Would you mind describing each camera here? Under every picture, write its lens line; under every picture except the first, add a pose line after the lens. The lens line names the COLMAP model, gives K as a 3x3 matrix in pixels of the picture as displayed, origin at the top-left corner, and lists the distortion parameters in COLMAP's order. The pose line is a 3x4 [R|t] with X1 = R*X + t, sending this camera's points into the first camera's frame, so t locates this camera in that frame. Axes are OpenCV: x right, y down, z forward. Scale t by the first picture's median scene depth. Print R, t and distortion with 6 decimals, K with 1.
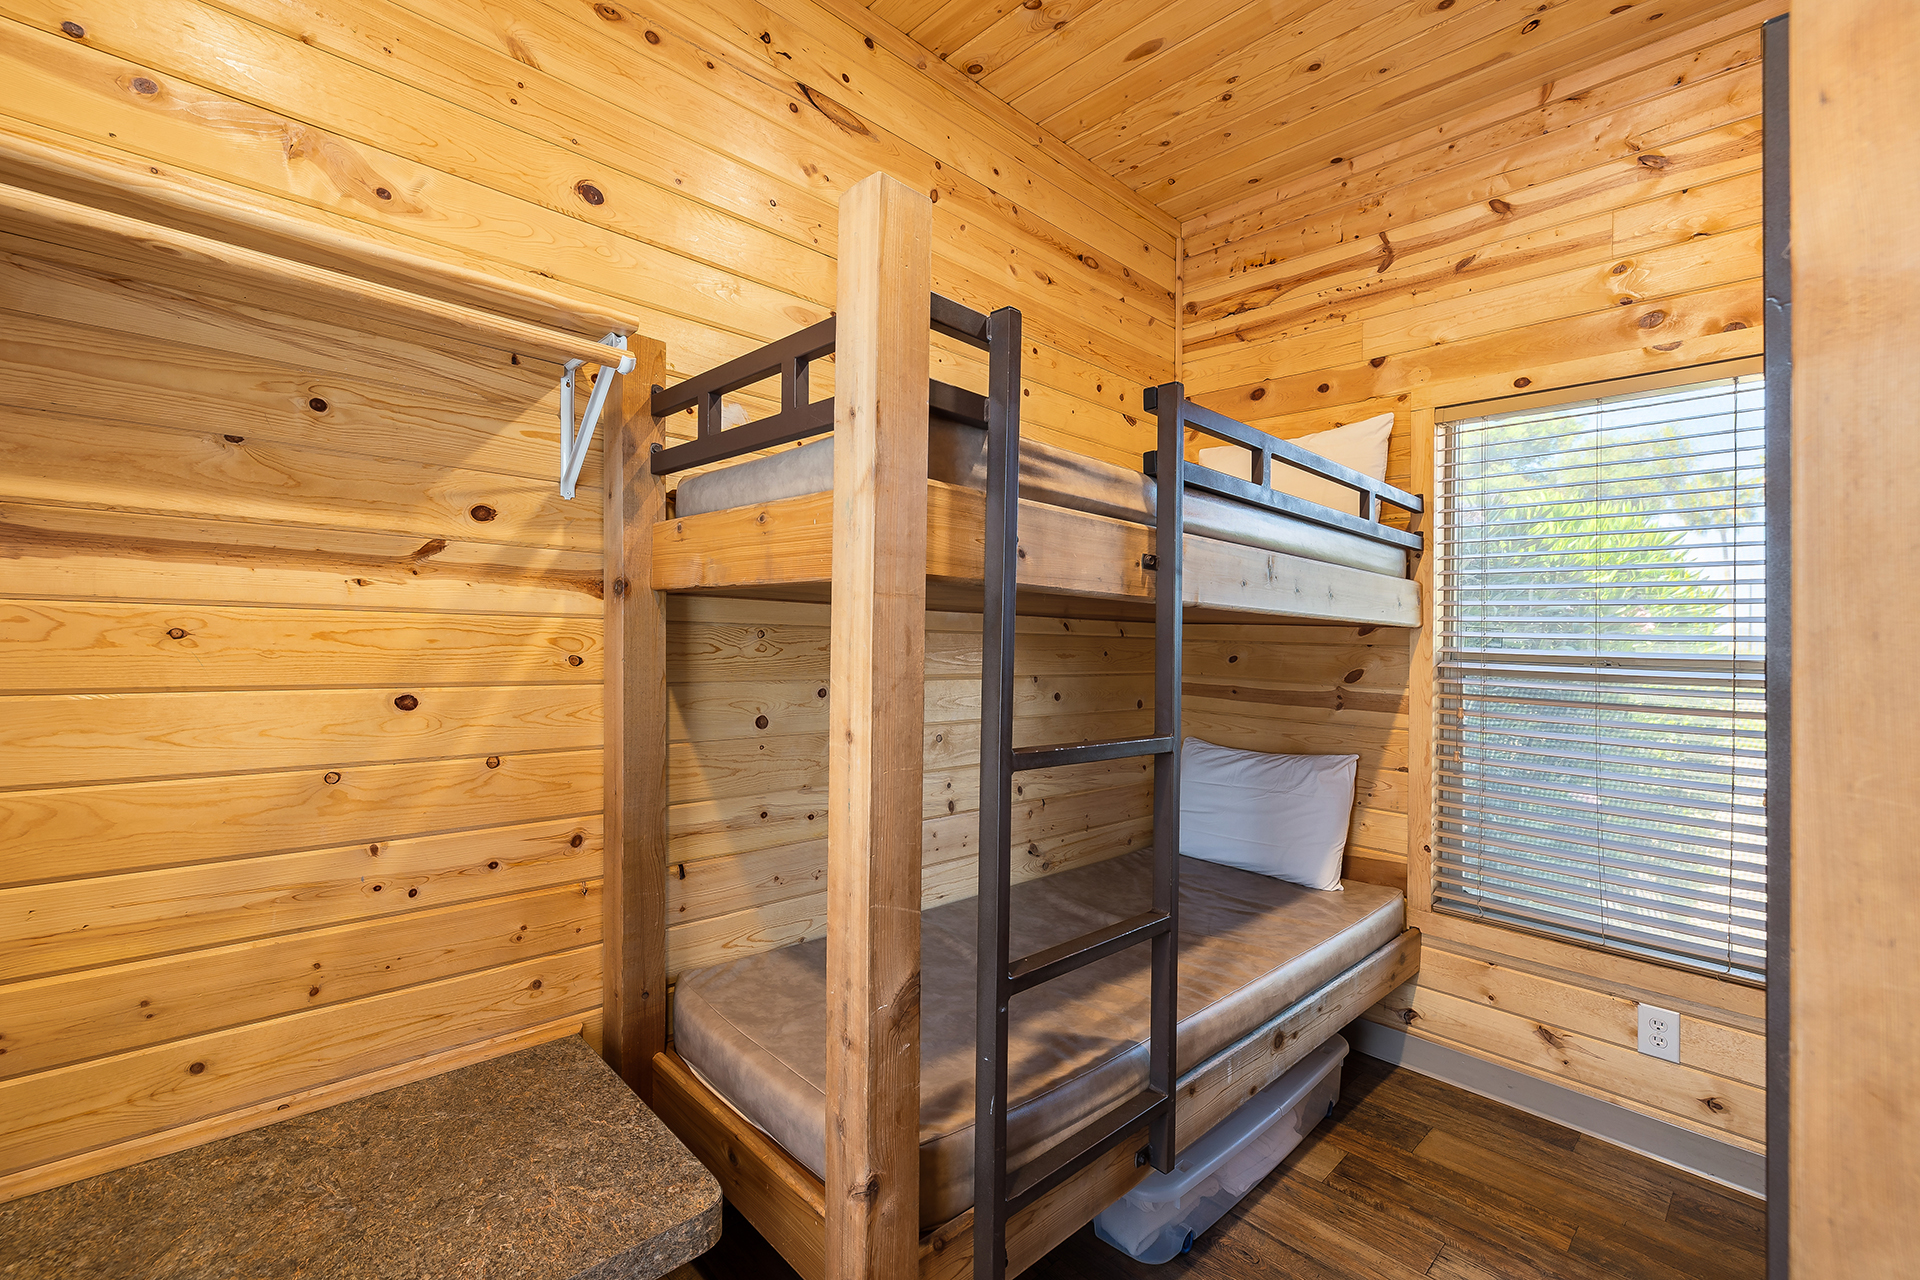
lens RADIAL K [[864.1, 0, 961.2], [0, 864.1, 670.6], [0, 0, 1]] dist [-0.000705, 0.000023]
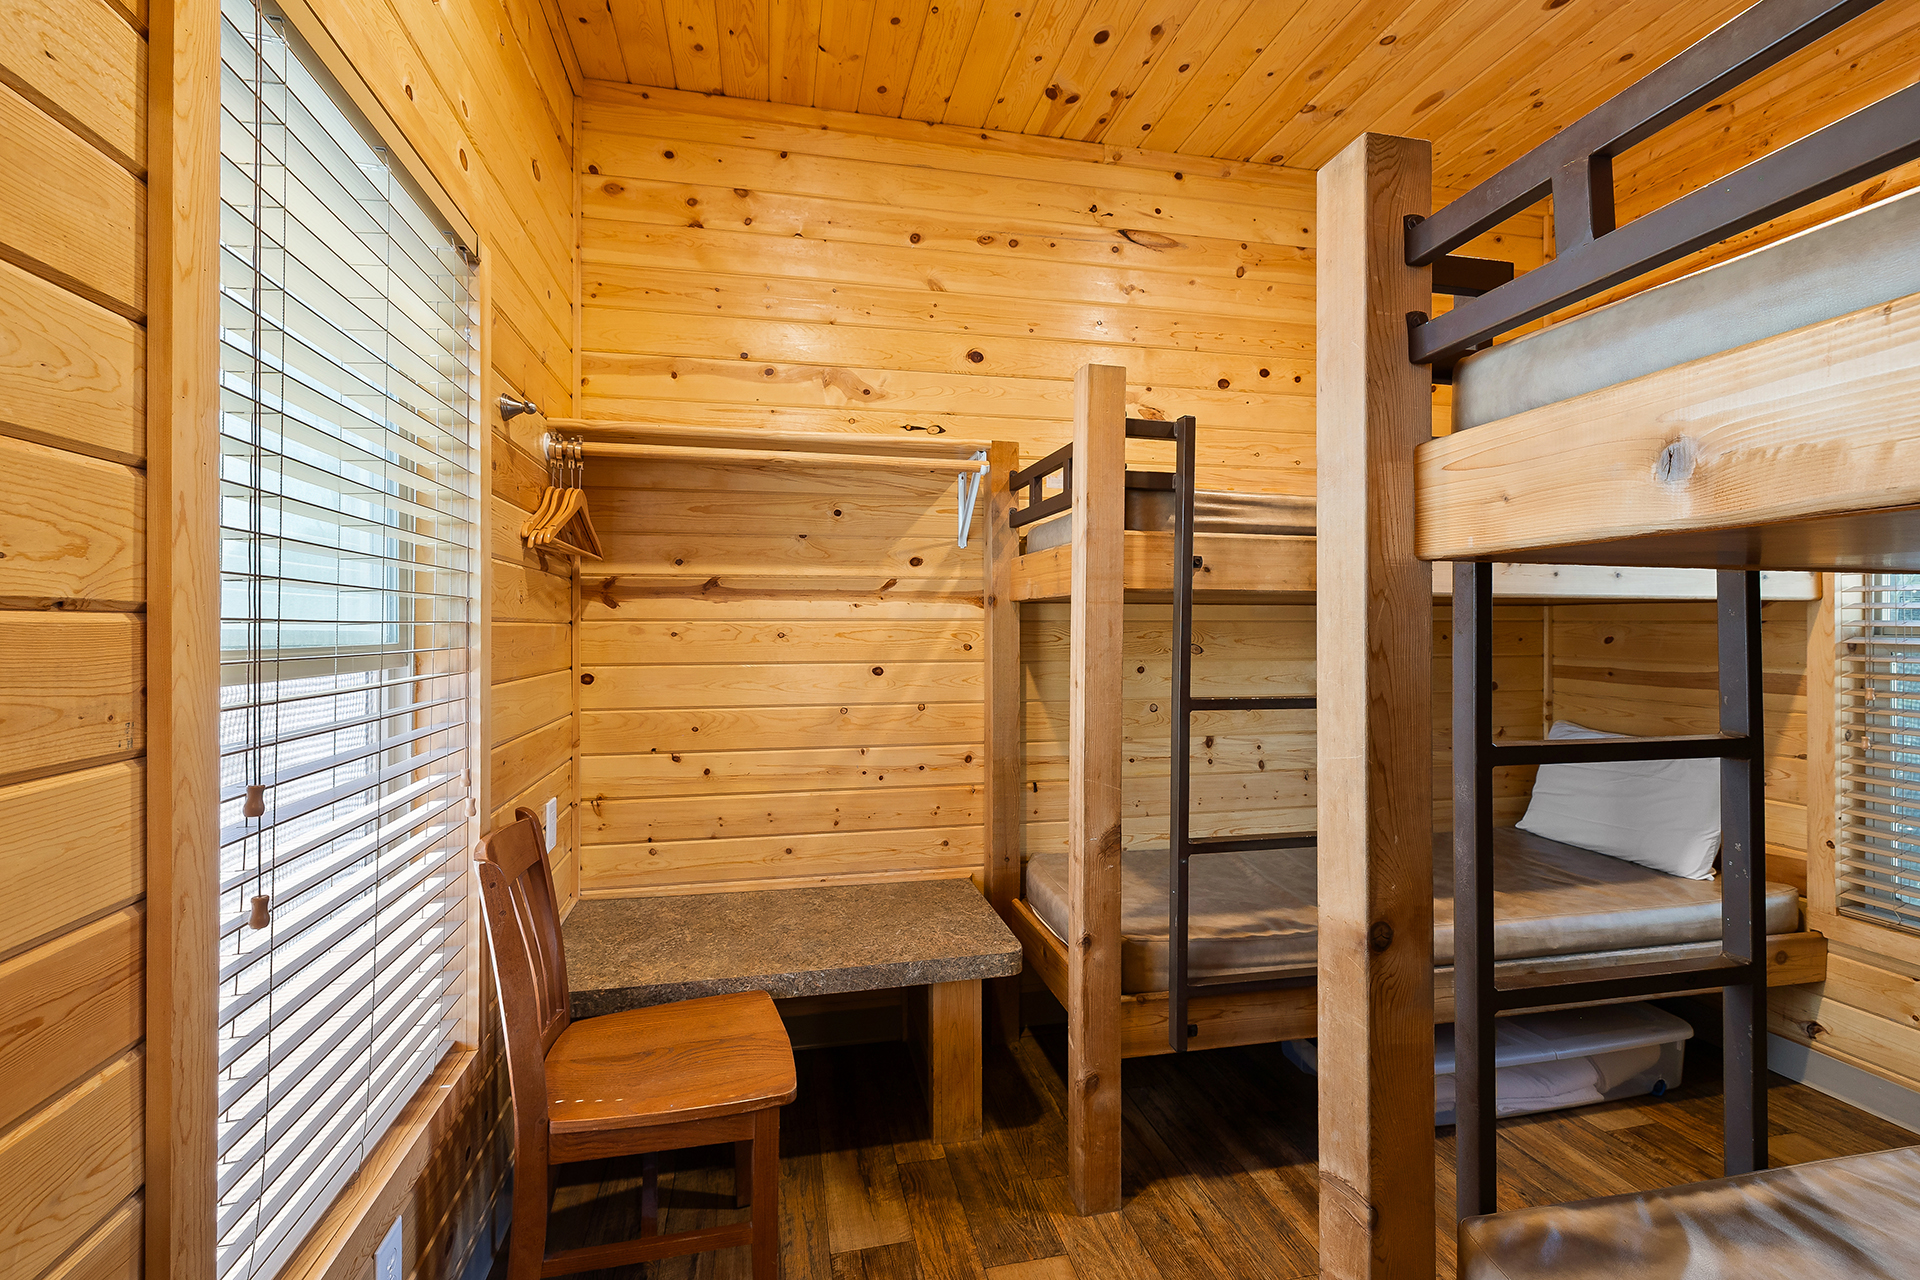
lens RADIAL K [[862.5, 0, 960.0], [0, 862.5, 640.0], [0, 0, 1]] dist [0.000414, 0.000042]
pose [[0.868166, -0.021167, -0.495822, 0.336796], [0.006283, 0.999479, -0.031667, 0.025629], [0.496234, 0.024377, 0.867846, -0.401434]]
